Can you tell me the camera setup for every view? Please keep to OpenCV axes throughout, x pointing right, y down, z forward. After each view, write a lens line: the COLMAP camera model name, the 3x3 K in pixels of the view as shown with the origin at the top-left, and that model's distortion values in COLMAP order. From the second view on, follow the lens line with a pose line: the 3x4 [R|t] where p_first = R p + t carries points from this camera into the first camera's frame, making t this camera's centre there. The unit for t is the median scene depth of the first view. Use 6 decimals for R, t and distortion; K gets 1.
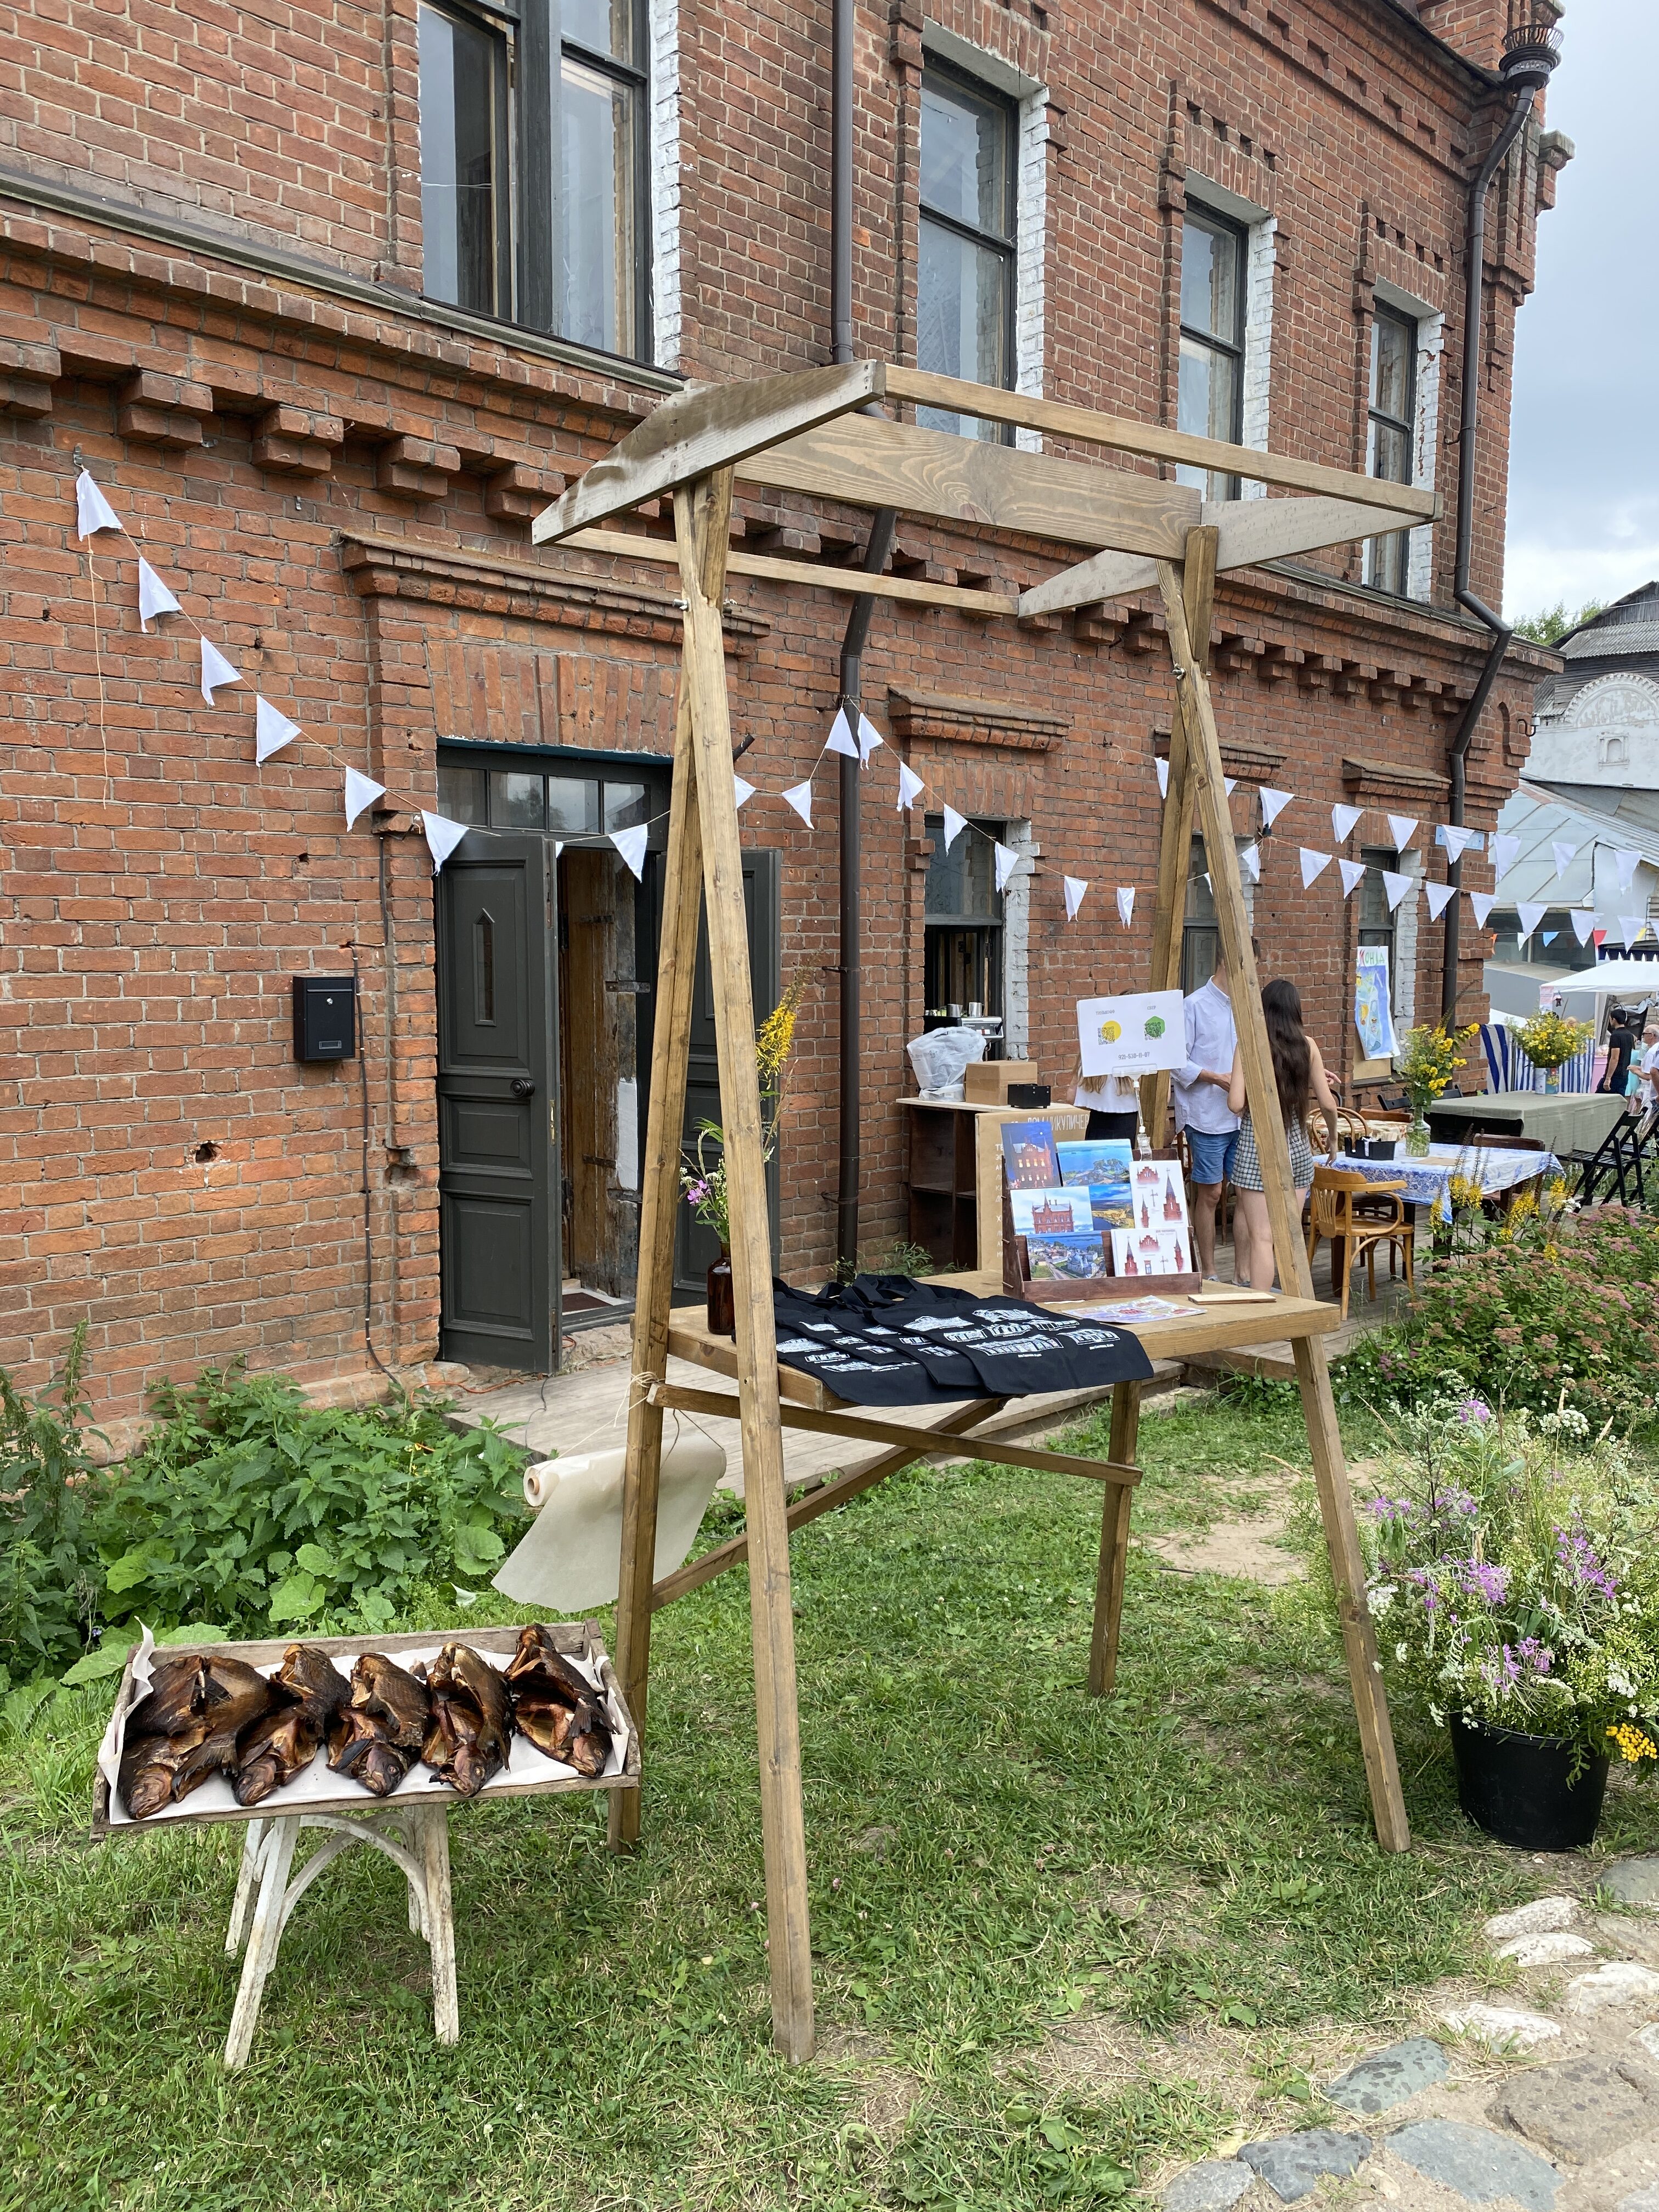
lens RADIAL K [[1674.1, 0, 828.1], [0, 1674.1, 1115.7], [0, 0, 1]] dist [0.039828, -0.010464]
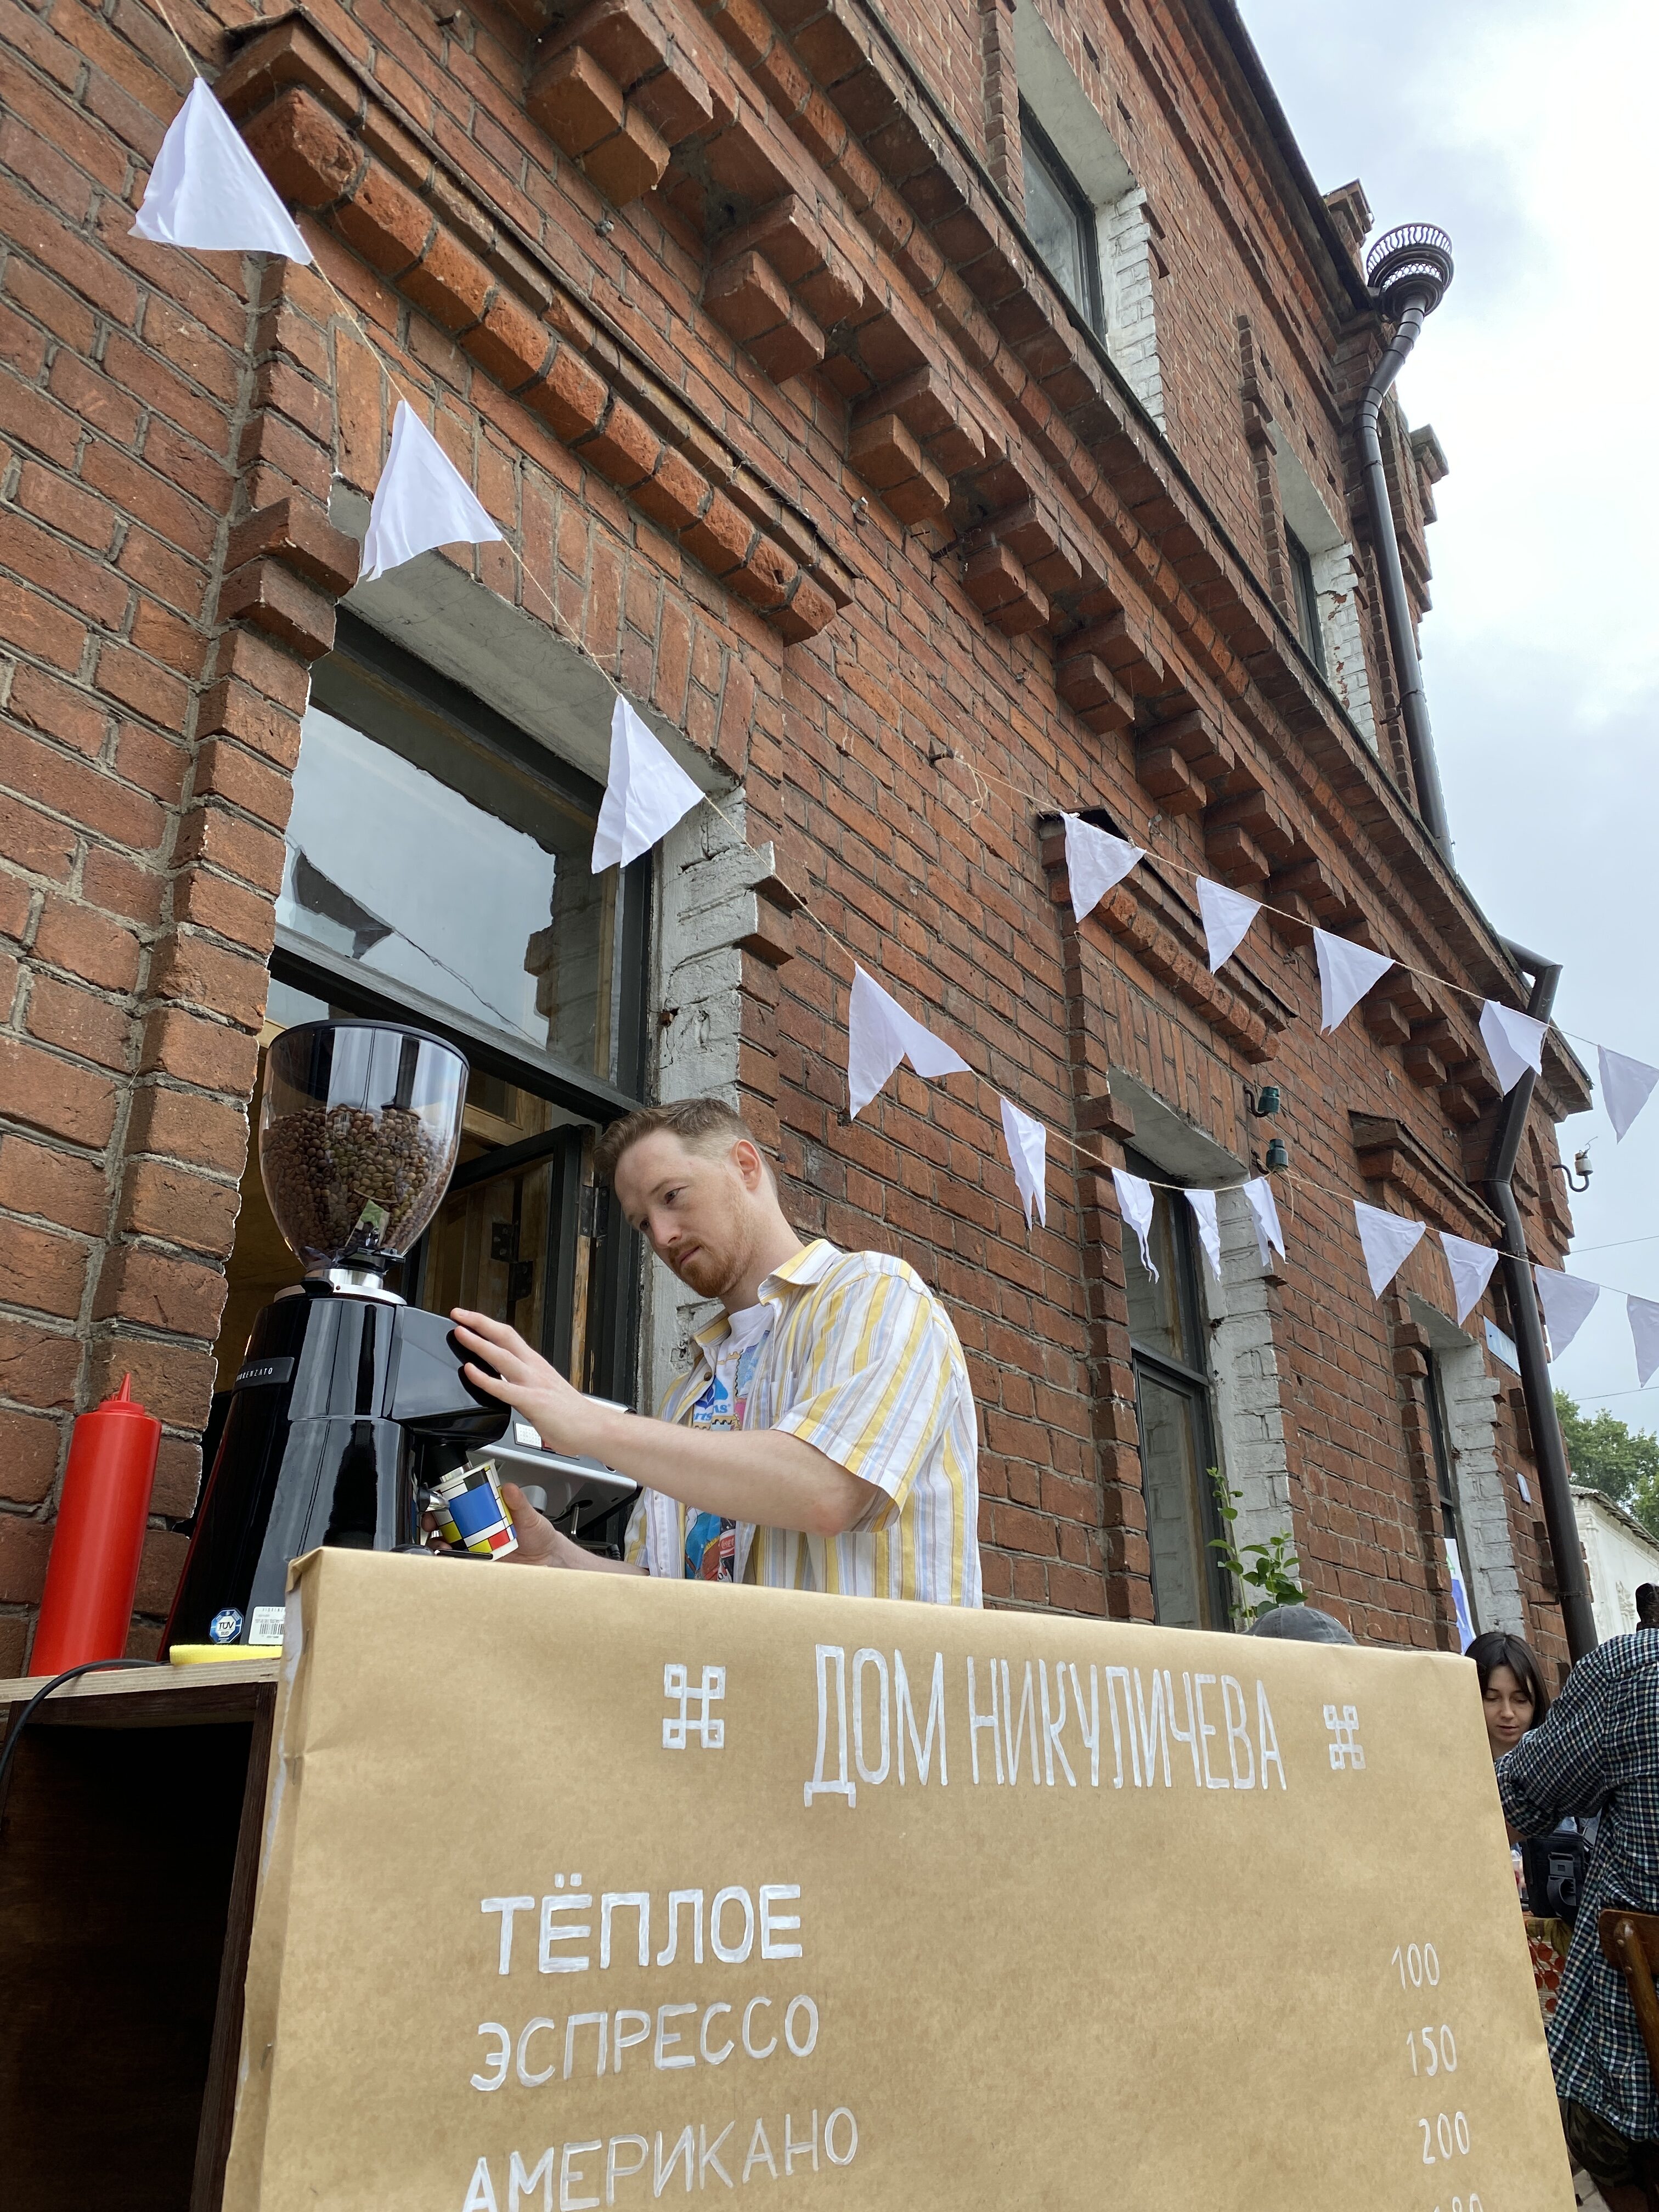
lens RADIAL K [[1674.1, 0, 825.3], [0, 1674.1, 1112.6], [0, 0, 1]] dist [0.039828, -0.010464]
pose [[0.979911, 0.070968, 0.186381, 0.071922], [0.026387, 0.880193, -0.473883, 0.017236], [-0.197682, 0.469281, 0.860638, 0.662513]]
